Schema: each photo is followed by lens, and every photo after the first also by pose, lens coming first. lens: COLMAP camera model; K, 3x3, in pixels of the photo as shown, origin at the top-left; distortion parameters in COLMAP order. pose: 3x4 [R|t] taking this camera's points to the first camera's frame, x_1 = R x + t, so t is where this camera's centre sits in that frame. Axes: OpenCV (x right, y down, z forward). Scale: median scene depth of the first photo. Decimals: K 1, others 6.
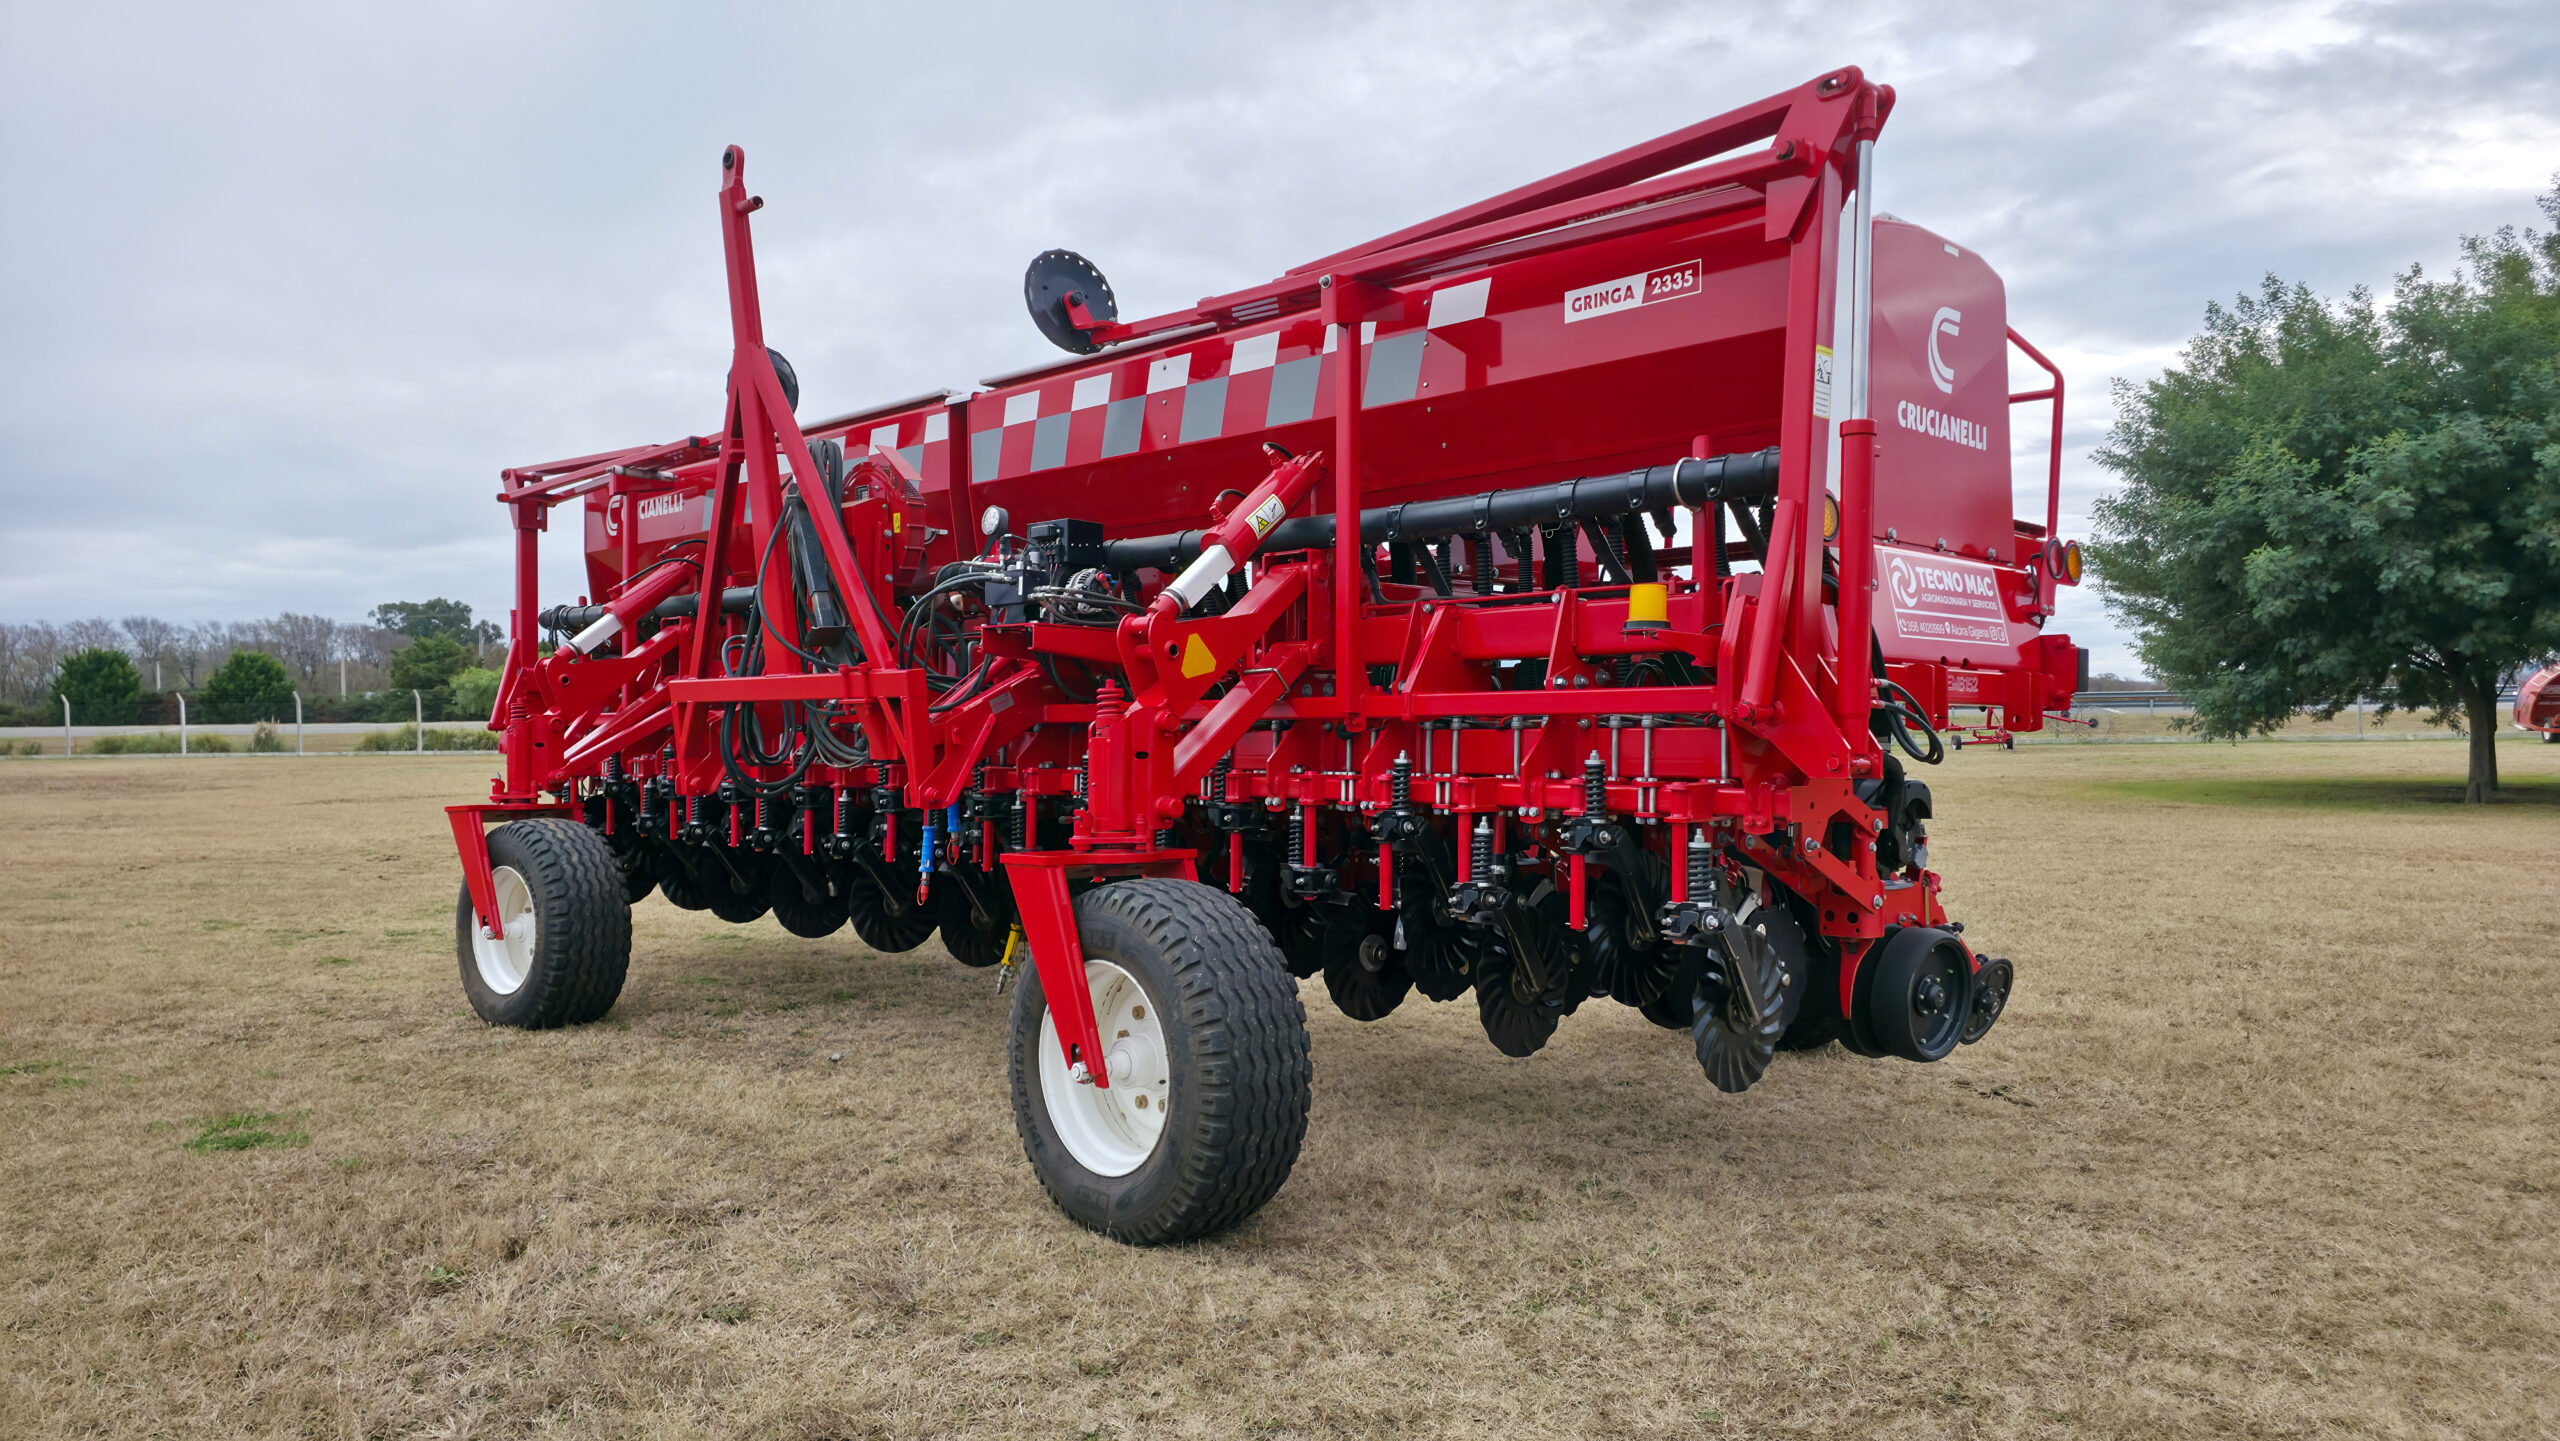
lens RADIAL K [[1652.1, 0, 1298.0], [0, 1652.1, 755.9], [0, 0, 1]] dist [0.095929, -0.106199]
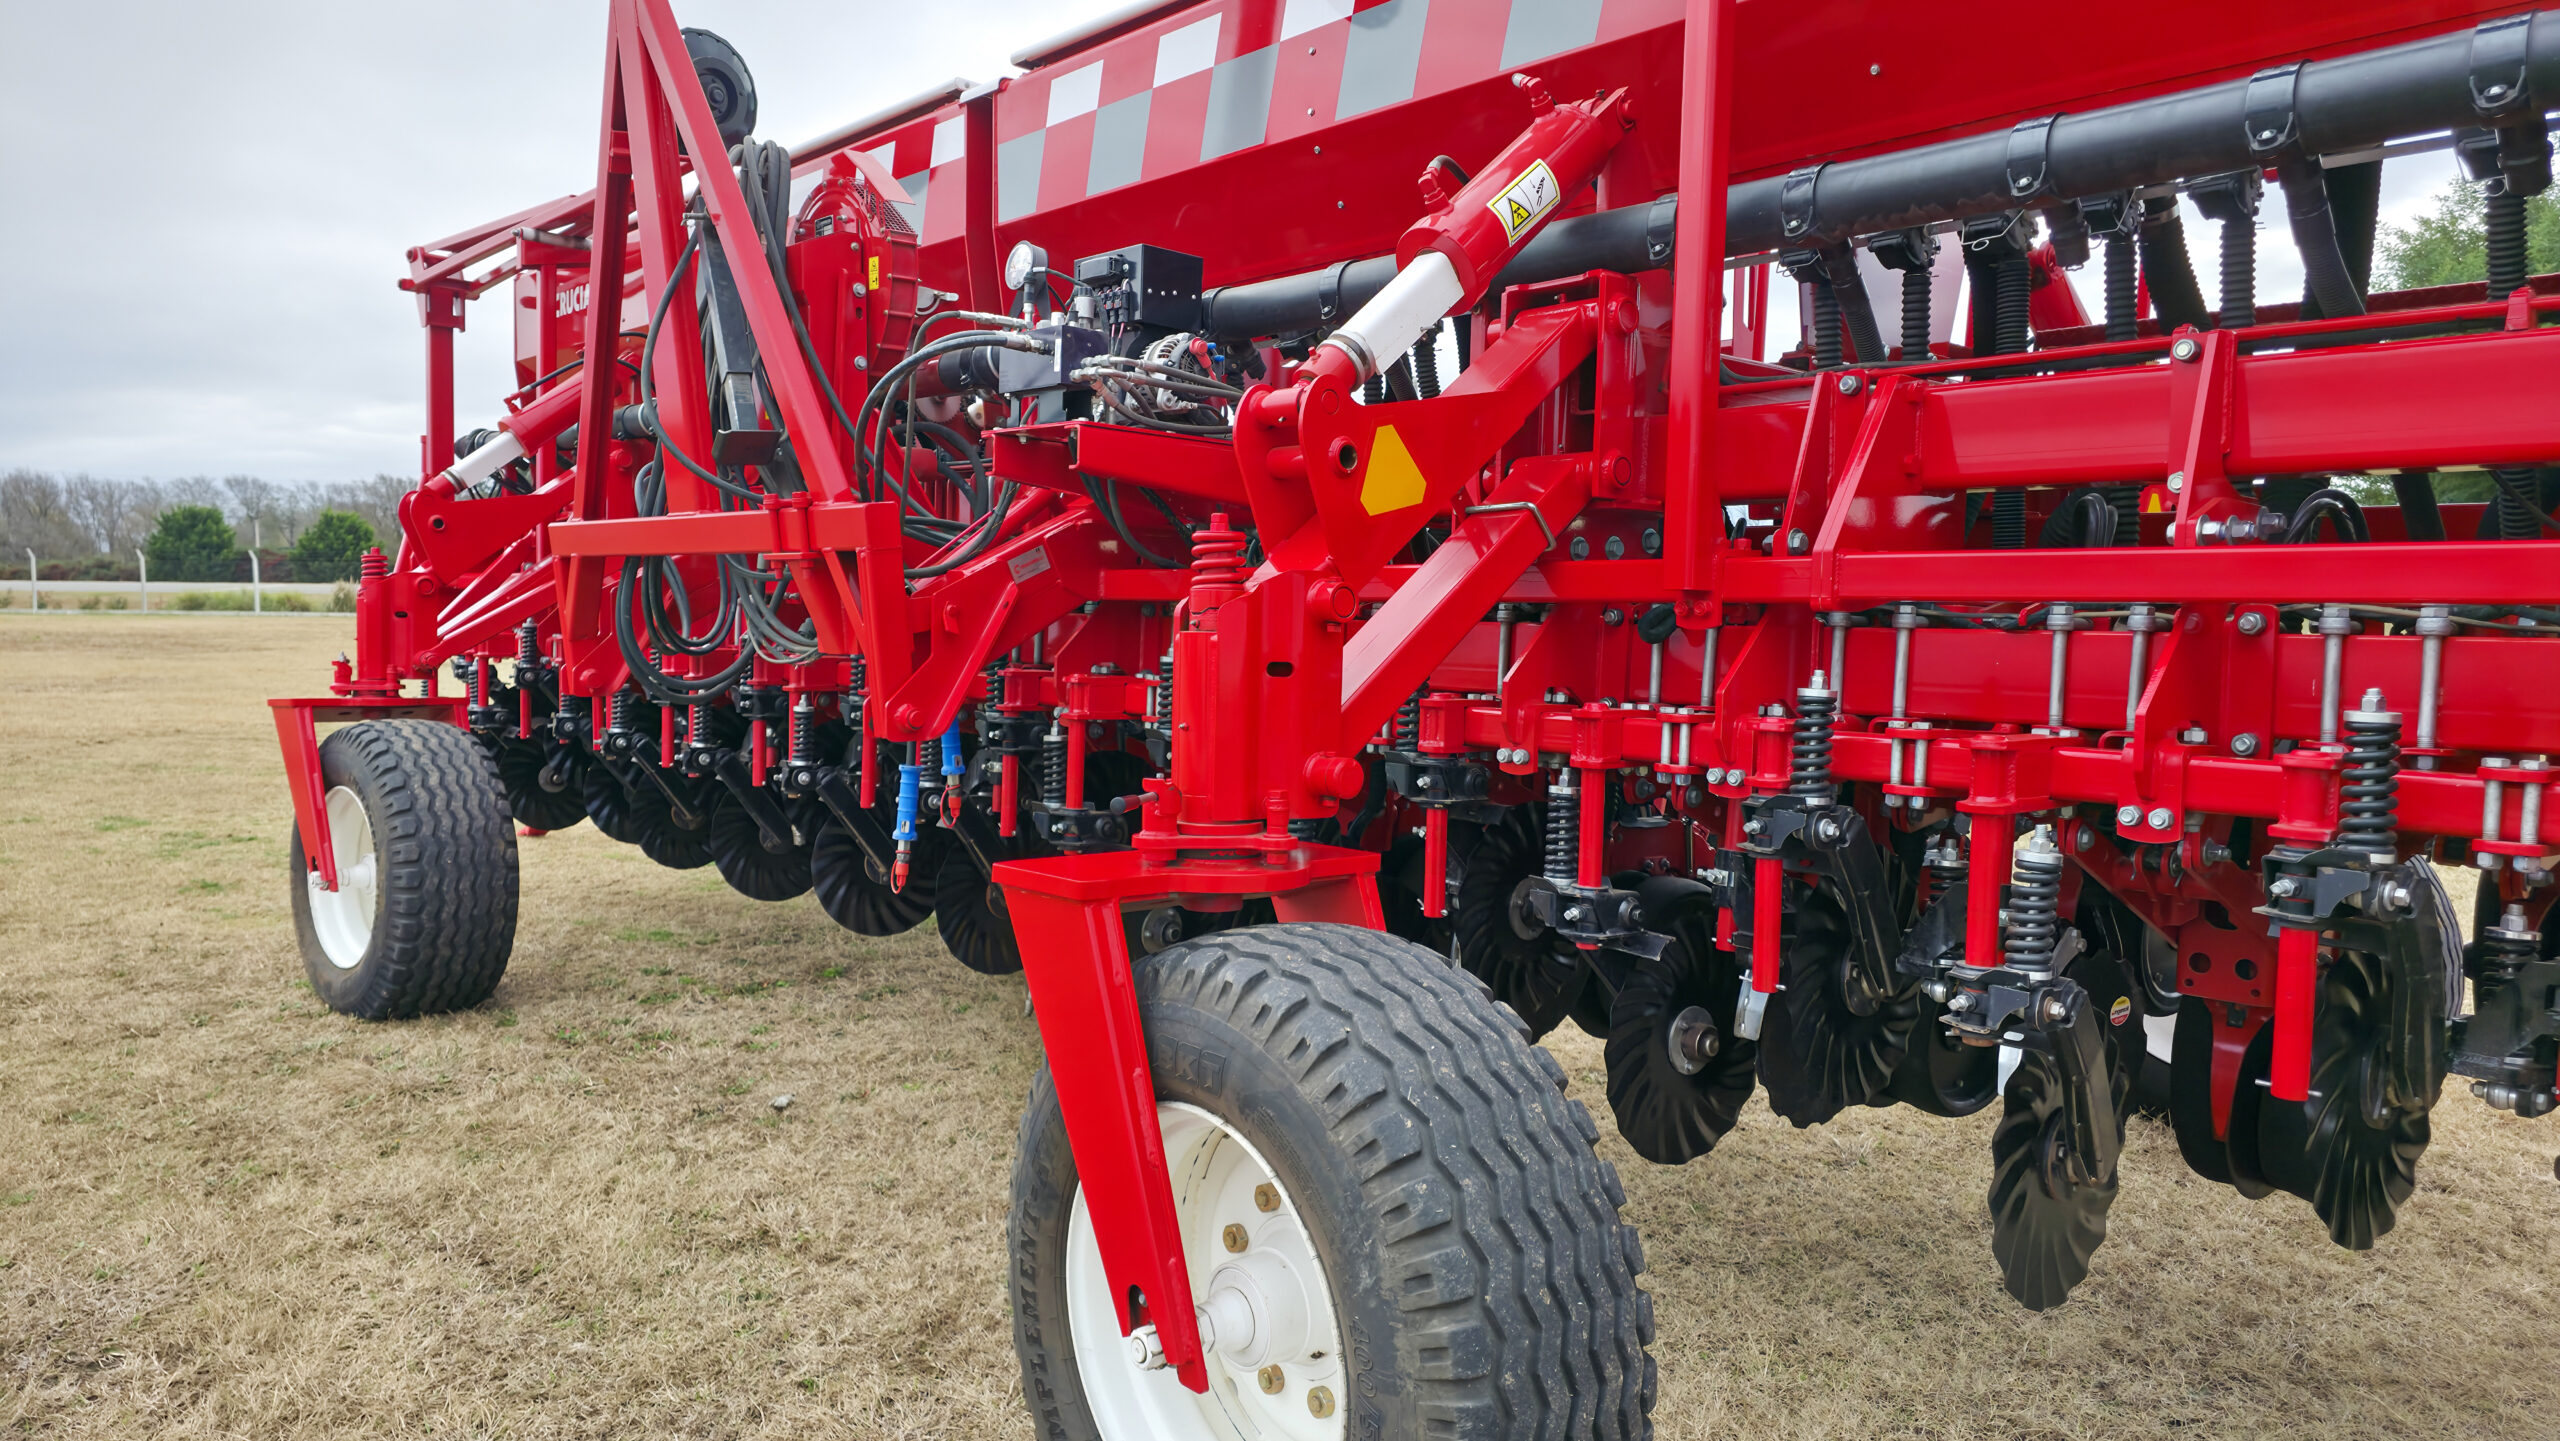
lens RADIAL K [[1652.1, 0, 1298.0], [0, 1652.1, 755.9], [0, 0, 1]] dist [0.095929, -0.106199]
pose [[0.998655, 0.025572, -0.045096, -0.054217], [-0.022345, 0.997249, 0.070670, -0.007722], [0.046779, -0.069567, 0.996480, 0.412361]]
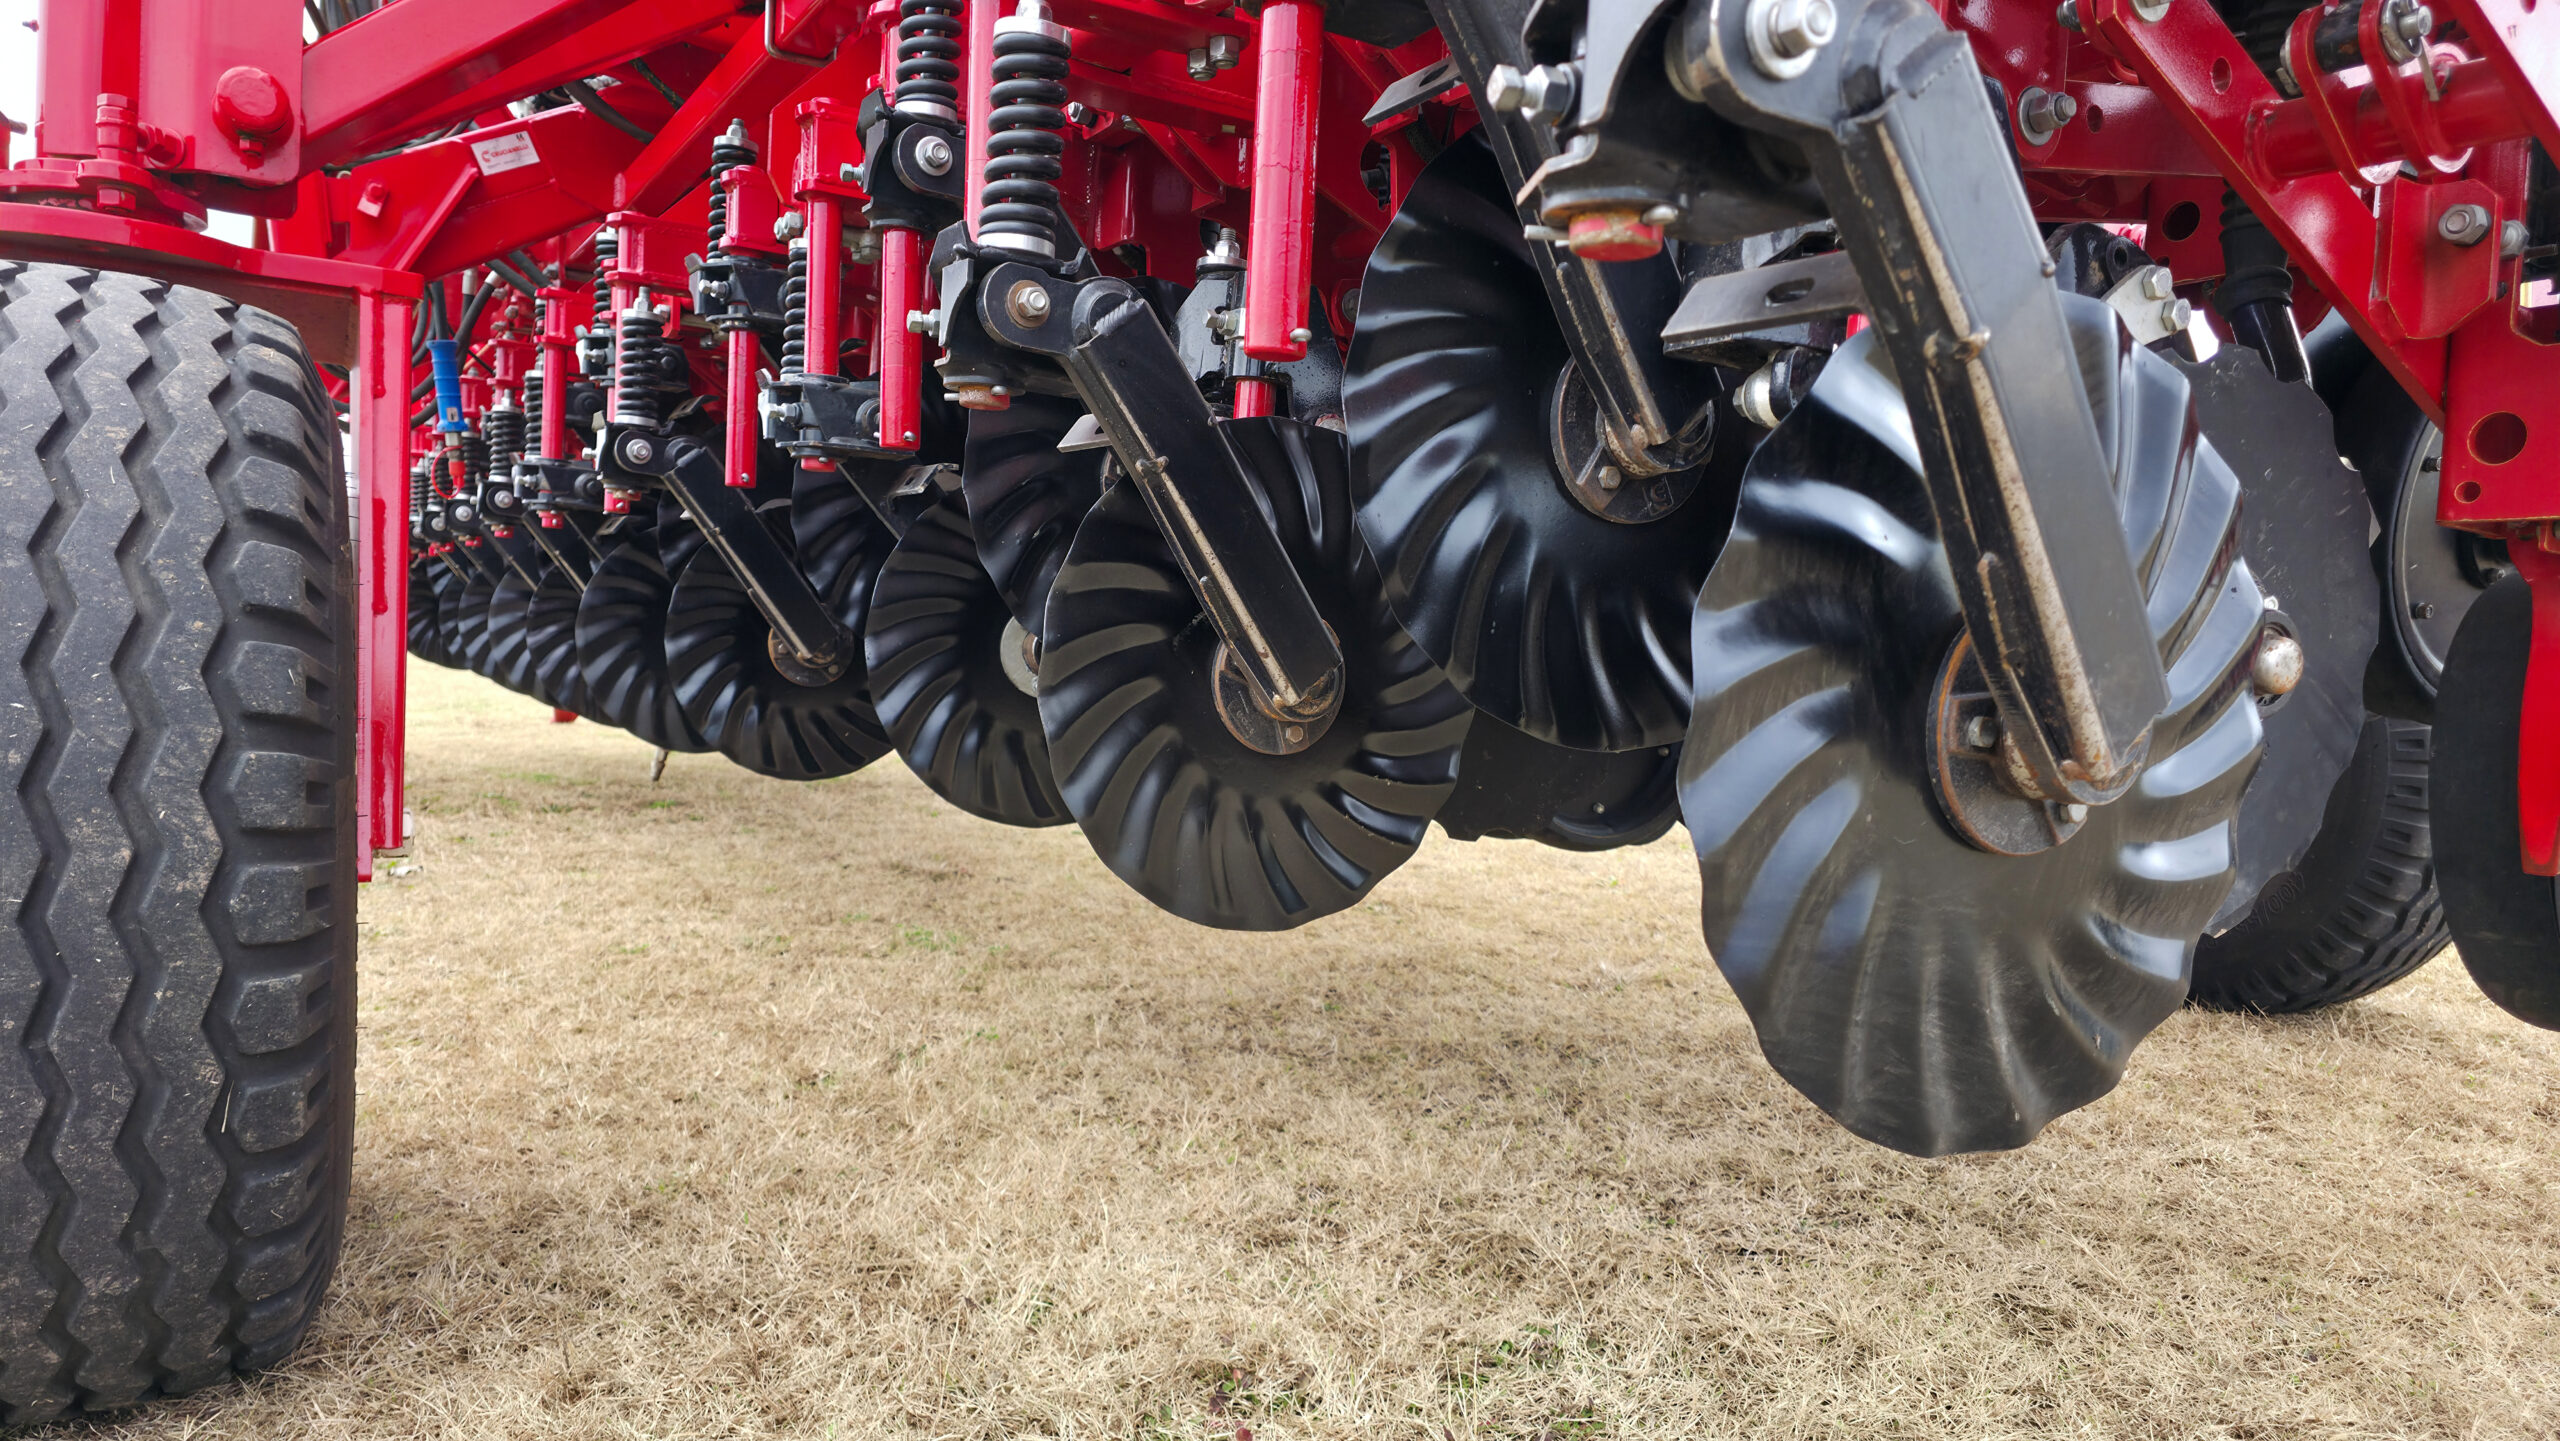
lens RADIAL K [[1652.1, 0, 1298.0], [0, 1652.1, 755.9], [0, 0, 1]] dist [0.095929, -0.106199]
pose [[0.973316, 0.054064, -0.223009, 0.167332], [-0.043034, 0.997612, 0.054030, 0.108576], [0.225397, -0.042991, 0.973318, 0.581830]]
